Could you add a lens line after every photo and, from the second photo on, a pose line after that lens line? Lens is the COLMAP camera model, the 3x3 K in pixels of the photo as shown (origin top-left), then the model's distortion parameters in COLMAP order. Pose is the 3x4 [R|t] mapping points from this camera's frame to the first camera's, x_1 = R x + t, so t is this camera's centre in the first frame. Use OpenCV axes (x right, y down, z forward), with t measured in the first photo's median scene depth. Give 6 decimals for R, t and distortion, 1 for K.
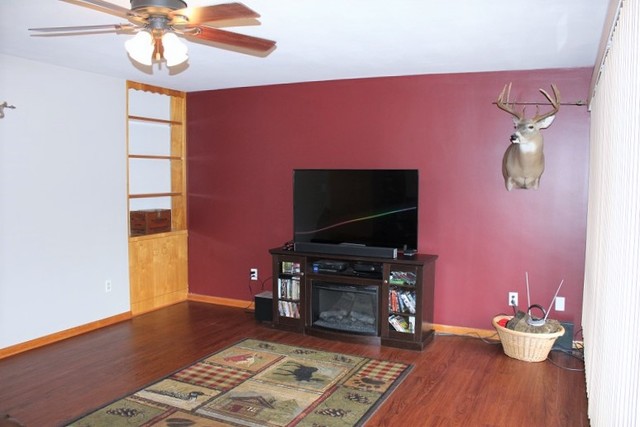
lens RADIAL K [[554.9, 0, 319.0], [0, 554.9, 213.4], [0, 0, 1]] dist [-0.111649, 0.044622]
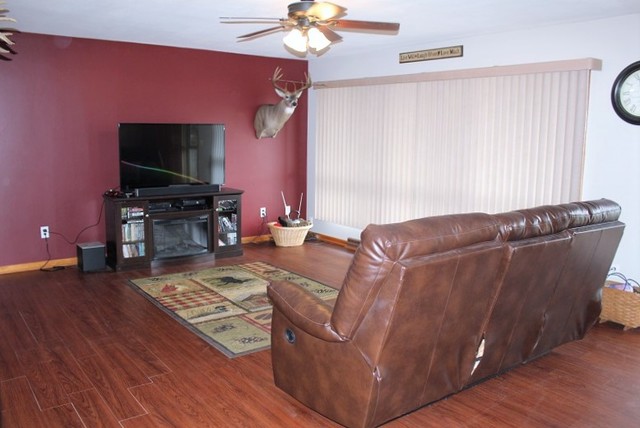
lens RADIAL K [[554.9, 0, 319.0], [0, 554.9, 213.3], [0, 0, 1]] dist [-0.111649, 0.044622]
pose [[0.448917, -0.131174, 0.883893, -1.044406], [0.052064, 0.991326, 0.120675, -0.015990], [-0.892056, -0.008154, 0.451852, 0.211080]]
